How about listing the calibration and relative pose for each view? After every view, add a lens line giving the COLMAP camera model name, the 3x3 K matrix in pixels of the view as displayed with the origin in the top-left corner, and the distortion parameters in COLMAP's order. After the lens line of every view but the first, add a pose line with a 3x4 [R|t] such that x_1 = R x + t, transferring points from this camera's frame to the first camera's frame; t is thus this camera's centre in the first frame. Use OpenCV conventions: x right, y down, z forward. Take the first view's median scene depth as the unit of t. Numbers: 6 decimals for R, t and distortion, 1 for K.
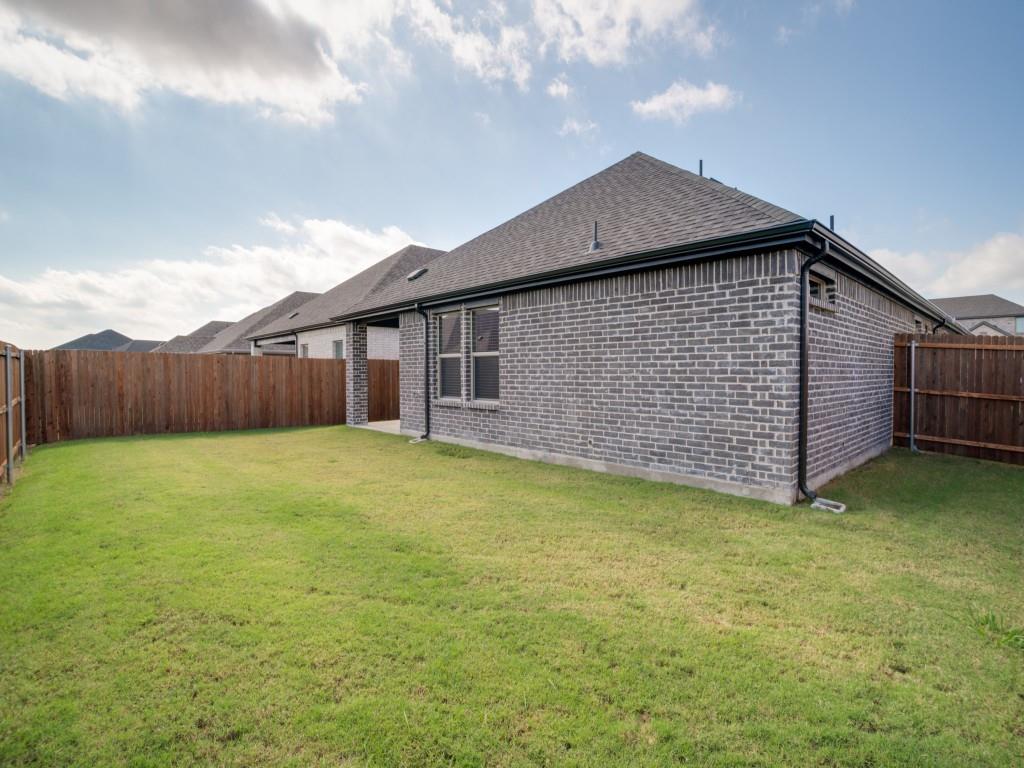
lens RADIAL K [[497.9, 0, 514.8], [0, 497.9, 383.3], [0, 0, 1]] dist [-0.058460, 0.018476]
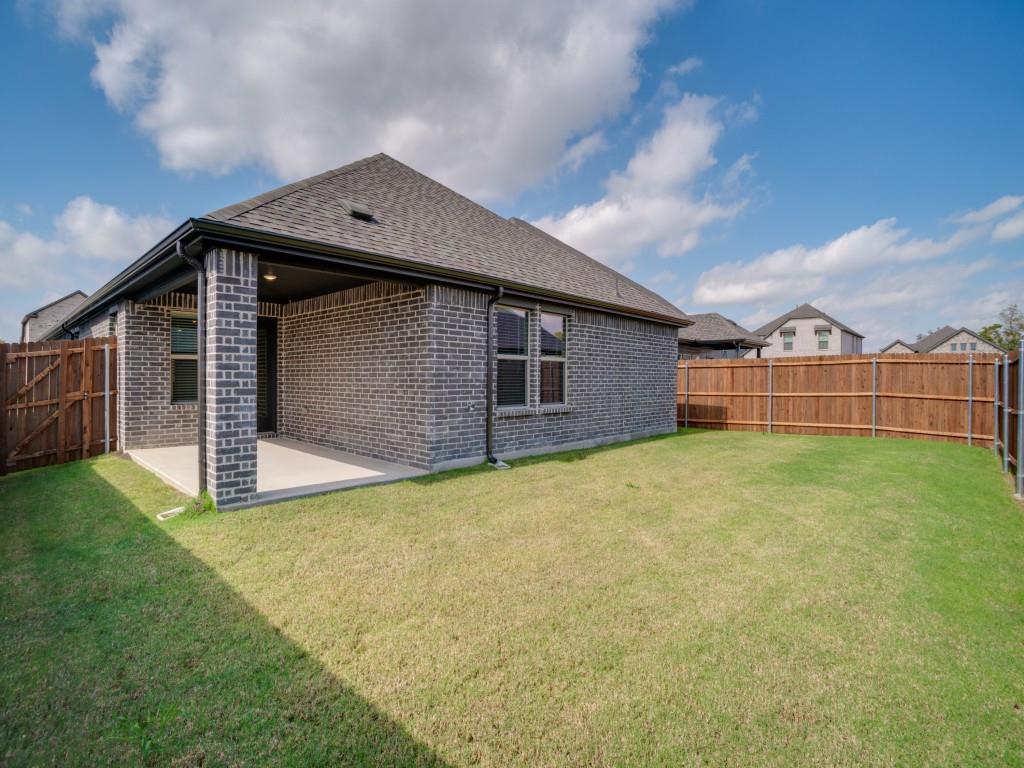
lens RADIAL K [[497.9, 0, 514.5], [0, 497.9, 378.7], [0, 0, 1]] dist [-0.058460, 0.018476]
pose [[-0.084656, -0.003879, 0.996403, -1.087743], [0.012402, 0.999911, 0.004946, -0.024575], [-0.996333, 0.012776, -0.084600, 1.179316]]
